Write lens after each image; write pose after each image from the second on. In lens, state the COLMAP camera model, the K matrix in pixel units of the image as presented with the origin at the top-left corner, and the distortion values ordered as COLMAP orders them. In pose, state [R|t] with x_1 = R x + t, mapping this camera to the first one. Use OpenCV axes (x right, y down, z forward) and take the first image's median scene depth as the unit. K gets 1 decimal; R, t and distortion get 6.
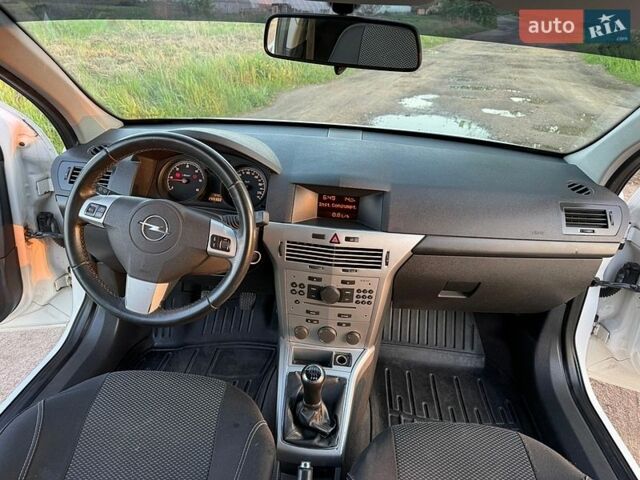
lens RADIAL K [[463.9, 0, 285.3], [0, 463.9, 239.7], [0, 0, 1]] dist [0.047233, -0.054650]
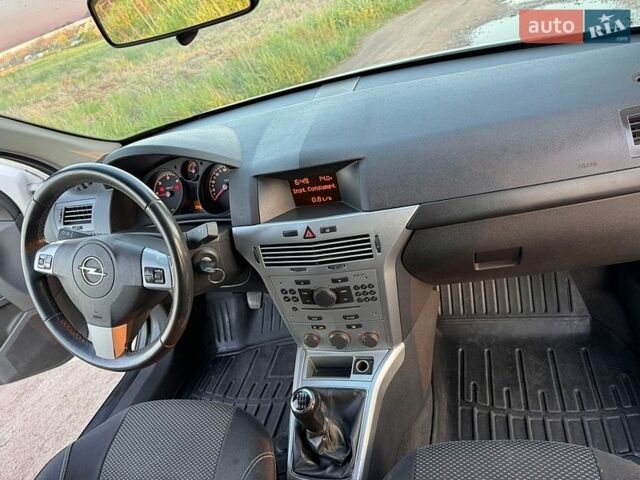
lens RADIAL K [[440.5, 0, 320.0], [0, 440.5, 240.0], [0, 0, 1]] dist [0.035504, -0.040616]
pose [[0.931996, -0.186728, -0.310671, 0.345664], [0.222237, 0.971470, 0.082800, -0.047091], [0.286347, -0.146212, 0.946904, 0.258479]]
